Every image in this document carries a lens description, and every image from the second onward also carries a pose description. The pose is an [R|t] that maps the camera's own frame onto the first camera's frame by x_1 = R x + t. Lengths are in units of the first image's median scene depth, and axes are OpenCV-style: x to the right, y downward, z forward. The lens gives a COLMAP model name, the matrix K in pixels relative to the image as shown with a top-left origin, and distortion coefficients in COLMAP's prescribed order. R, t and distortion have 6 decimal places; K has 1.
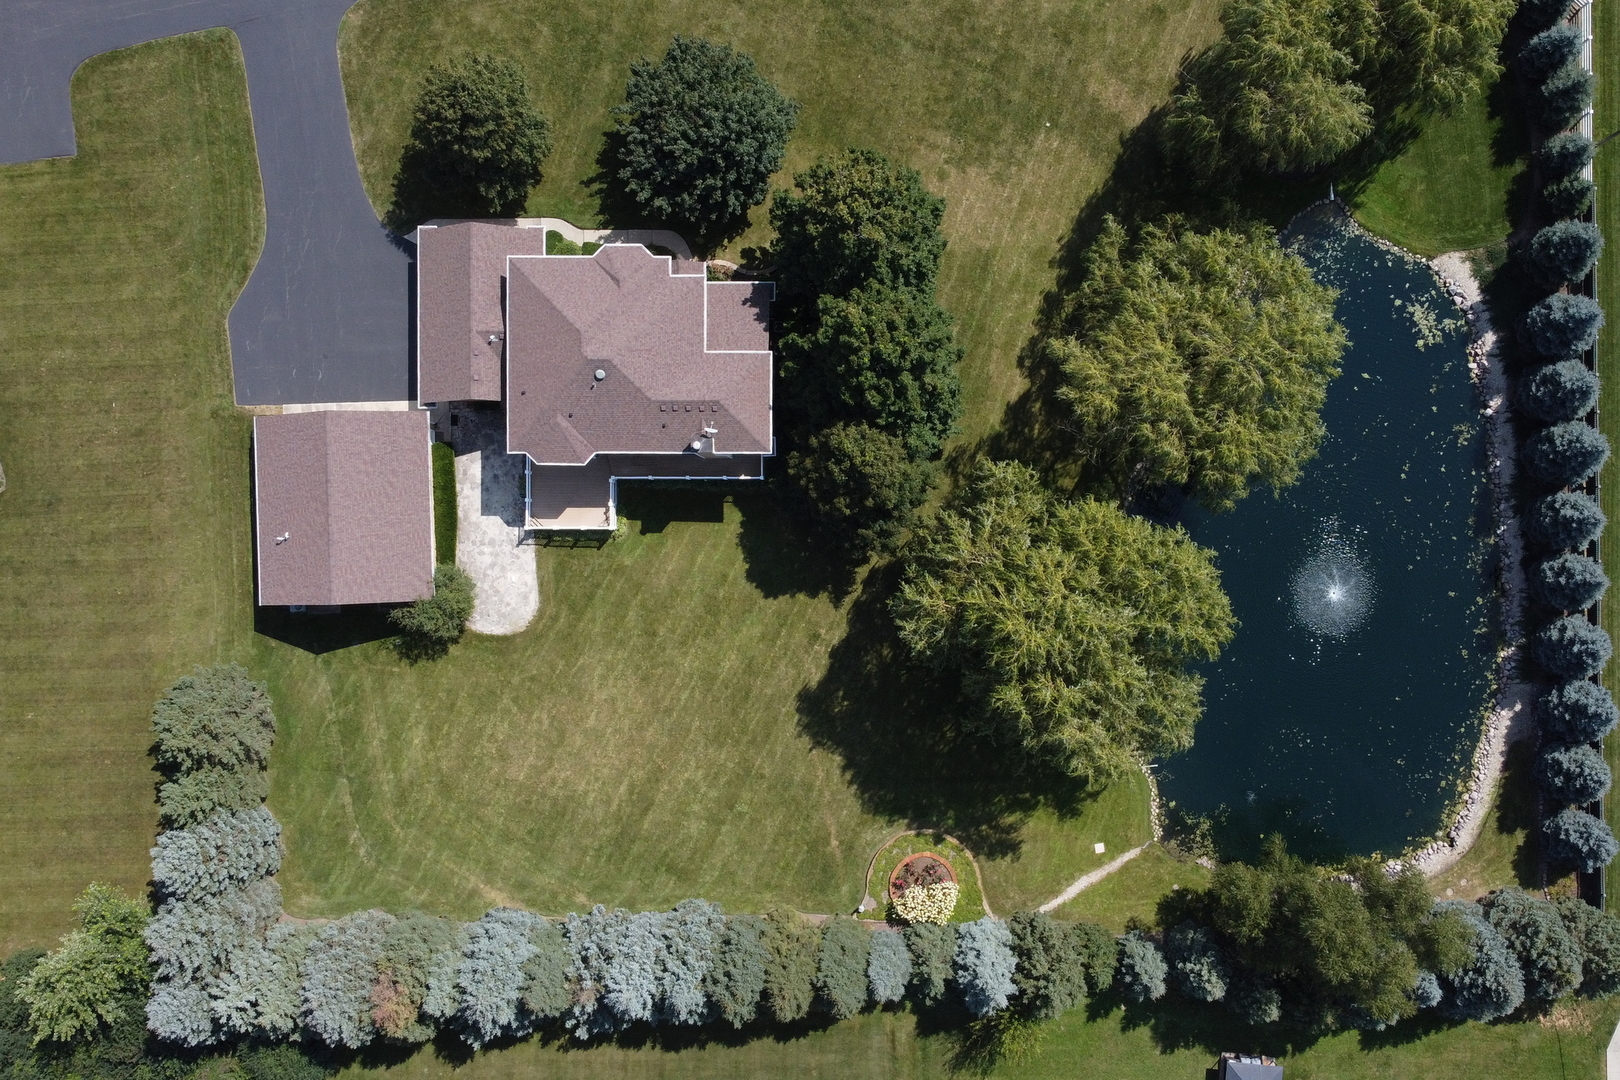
lens RADIAL K [[1477.6, 0, 814.1], [0, 1477.6, 526.0], [0, 0, 1]] dist [0.004868, 0.000000]
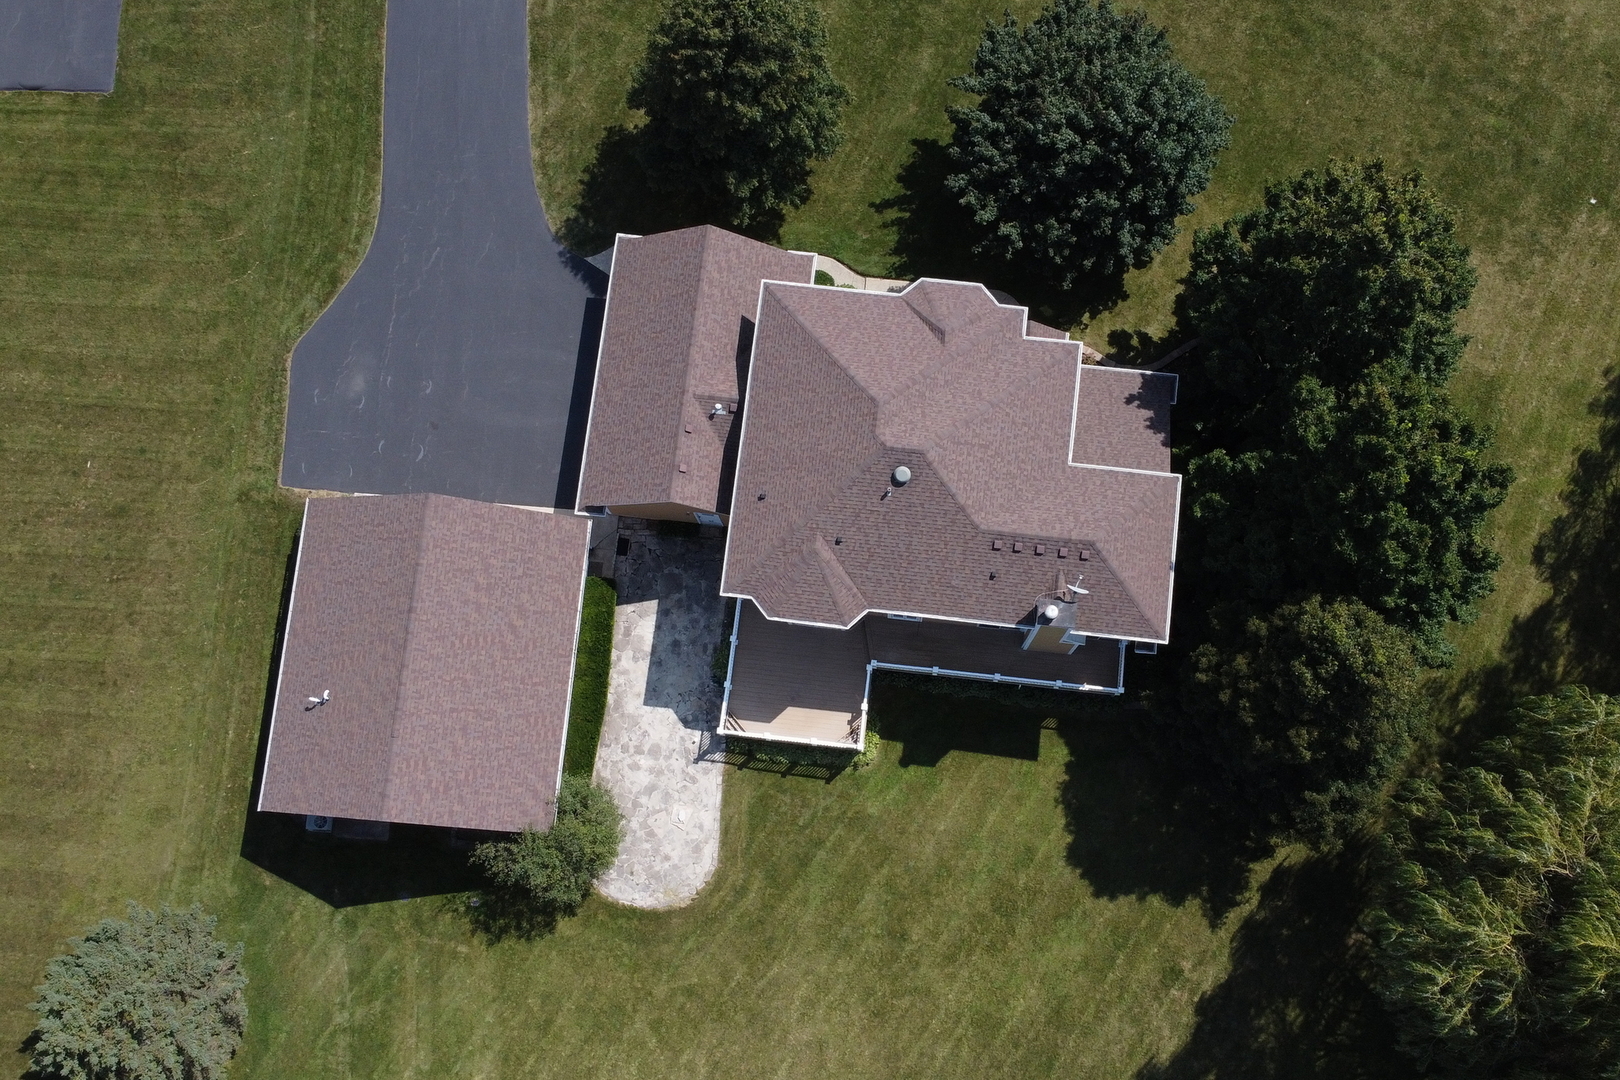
lens RADIAL K [[1477.6, 0, 816.7], [0, 1477.6, 536.8], [0, 0, 1]] dist [0.004868, 0.000000]
pose [[0.993788, 0.109481, -0.019990, -0.151338], [-0.111258, 0.972962, -0.202404, 0.041388], [-0.002710, 0.203371, 0.979098, 0.393664]]
